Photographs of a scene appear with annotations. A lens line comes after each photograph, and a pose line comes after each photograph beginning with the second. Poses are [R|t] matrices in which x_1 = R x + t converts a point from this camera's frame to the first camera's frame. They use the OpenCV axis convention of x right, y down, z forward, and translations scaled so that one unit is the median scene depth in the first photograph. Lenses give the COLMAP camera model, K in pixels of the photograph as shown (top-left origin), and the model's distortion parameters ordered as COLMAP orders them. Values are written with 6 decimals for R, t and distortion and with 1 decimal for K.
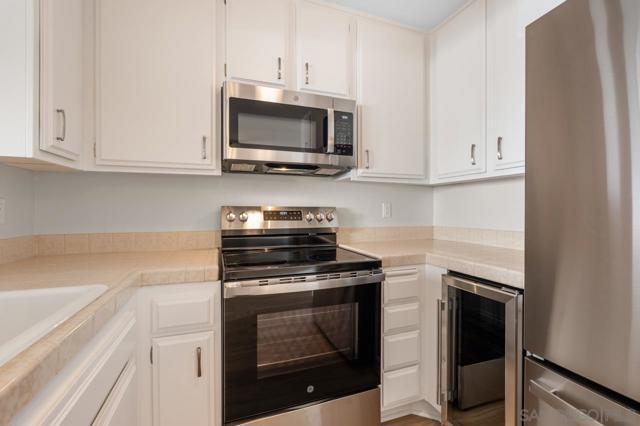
lens RADIAL K [[279.9, 0, 320.0], [0, 279.9, 209.0], [0, 0, 1]] dist [-0.001706, -0.000095]
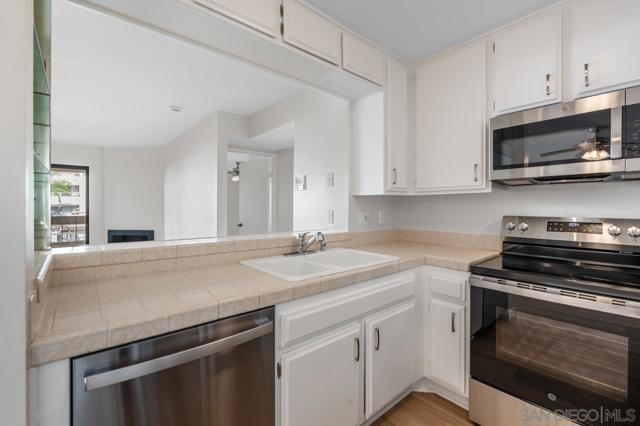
lens RADIAL K [[279.9, 0, 320.0], [0, 279.9, 209.0], [0, 0, 1]] dist [-0.001706, -0.000095]
pose [[0.344782, 0.008186, -0.938647, 0.566966], [0.003107, 0.999947, 0.009862, -0.062377], [0.938678, -0.006317, 0.344738, -0.147709]]
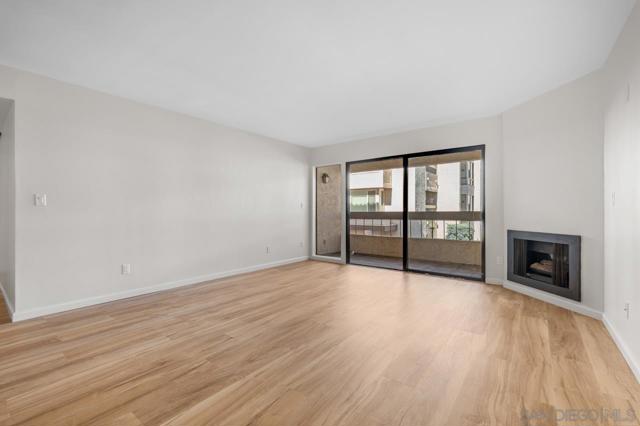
lens RADIAL K [[279.9, 0, 320.0], [0, 279.9, 209.0], [0, 0, 1]] dist [-0.001706, -0.000095]
pose [[-0.855930, -0.000721, -0.517091, -1.123334], [0.004856, 0.999944, -0.009433, 0.072714], [0.517068, -0.010585, -0.855879, -0.199393]]
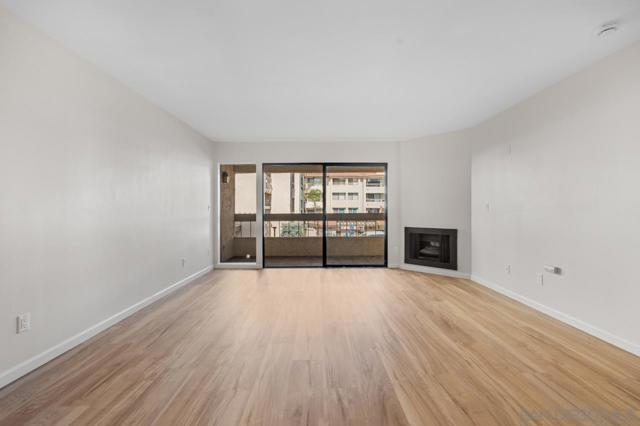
lens RADIAL K [[280.1, 0, 320.0], [0, 280.1, 213.0], [0, 0, 1]] dist [-0.004916, -0.000324]
pose [[-0.347777, 0.011087, -0.937512, -0.201907], [0.007076, 0.999933, 0.009200, 0.030255], [0.937551, -0.003434, -0.347832, -1.315421]]
